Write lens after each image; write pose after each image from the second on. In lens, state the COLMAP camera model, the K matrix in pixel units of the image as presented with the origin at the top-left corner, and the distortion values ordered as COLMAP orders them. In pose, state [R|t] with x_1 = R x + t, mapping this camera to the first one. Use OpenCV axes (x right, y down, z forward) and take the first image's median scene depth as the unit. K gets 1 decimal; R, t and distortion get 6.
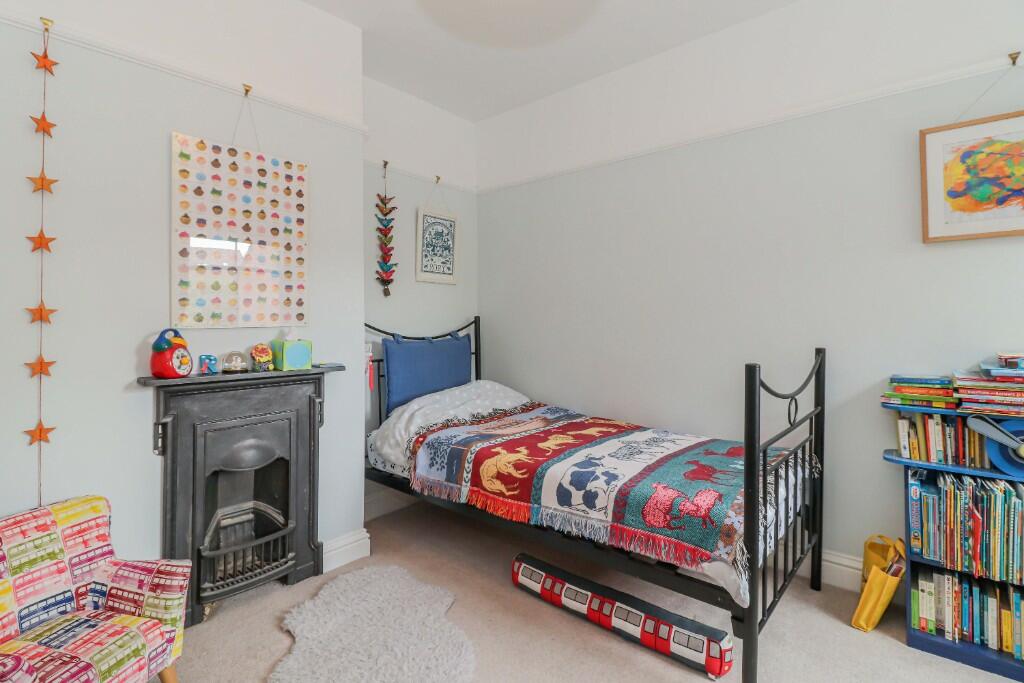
lens RADIAL K [[477.9, 0, 511.0], [0, 477.9, 316.0], [0, 0, 1]] dist [0.002229, -0.012085]
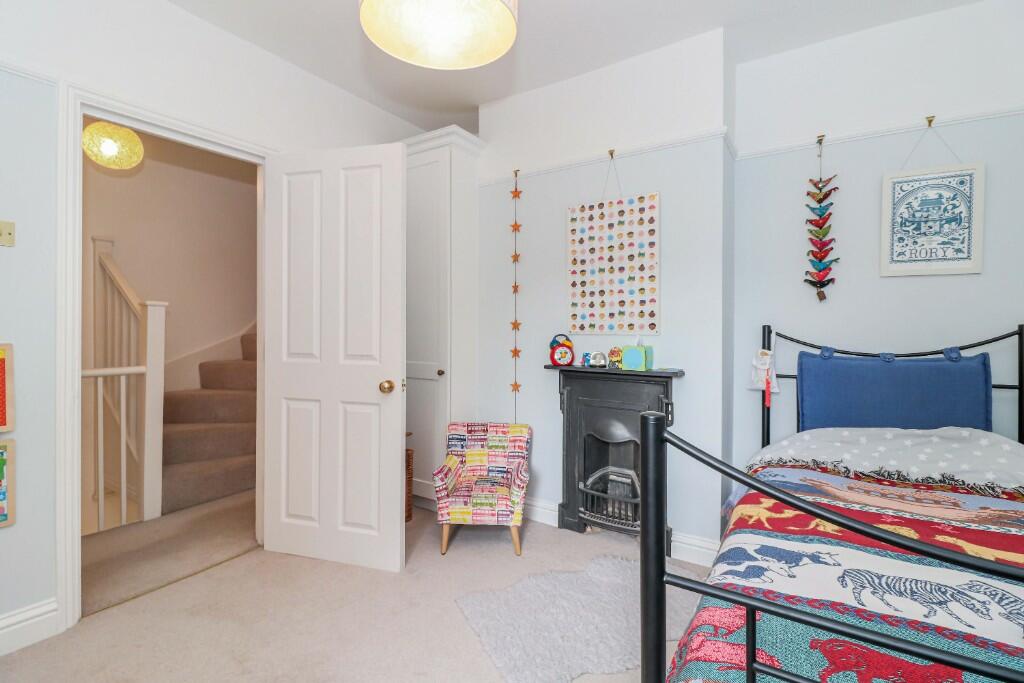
lens RADIAL K [[479.9, 0, 516.1], [0, 479.9, 335.5], [0, 0, 1]] dist [-0.000691, 0.000023]
pose [[0.143487, 0.020188, -0.989446, 0.691795], [0.005246, 0.999762, 0.021159, -0.002664], [0.989638, -0.008227, 0.143347, 0.519811]]
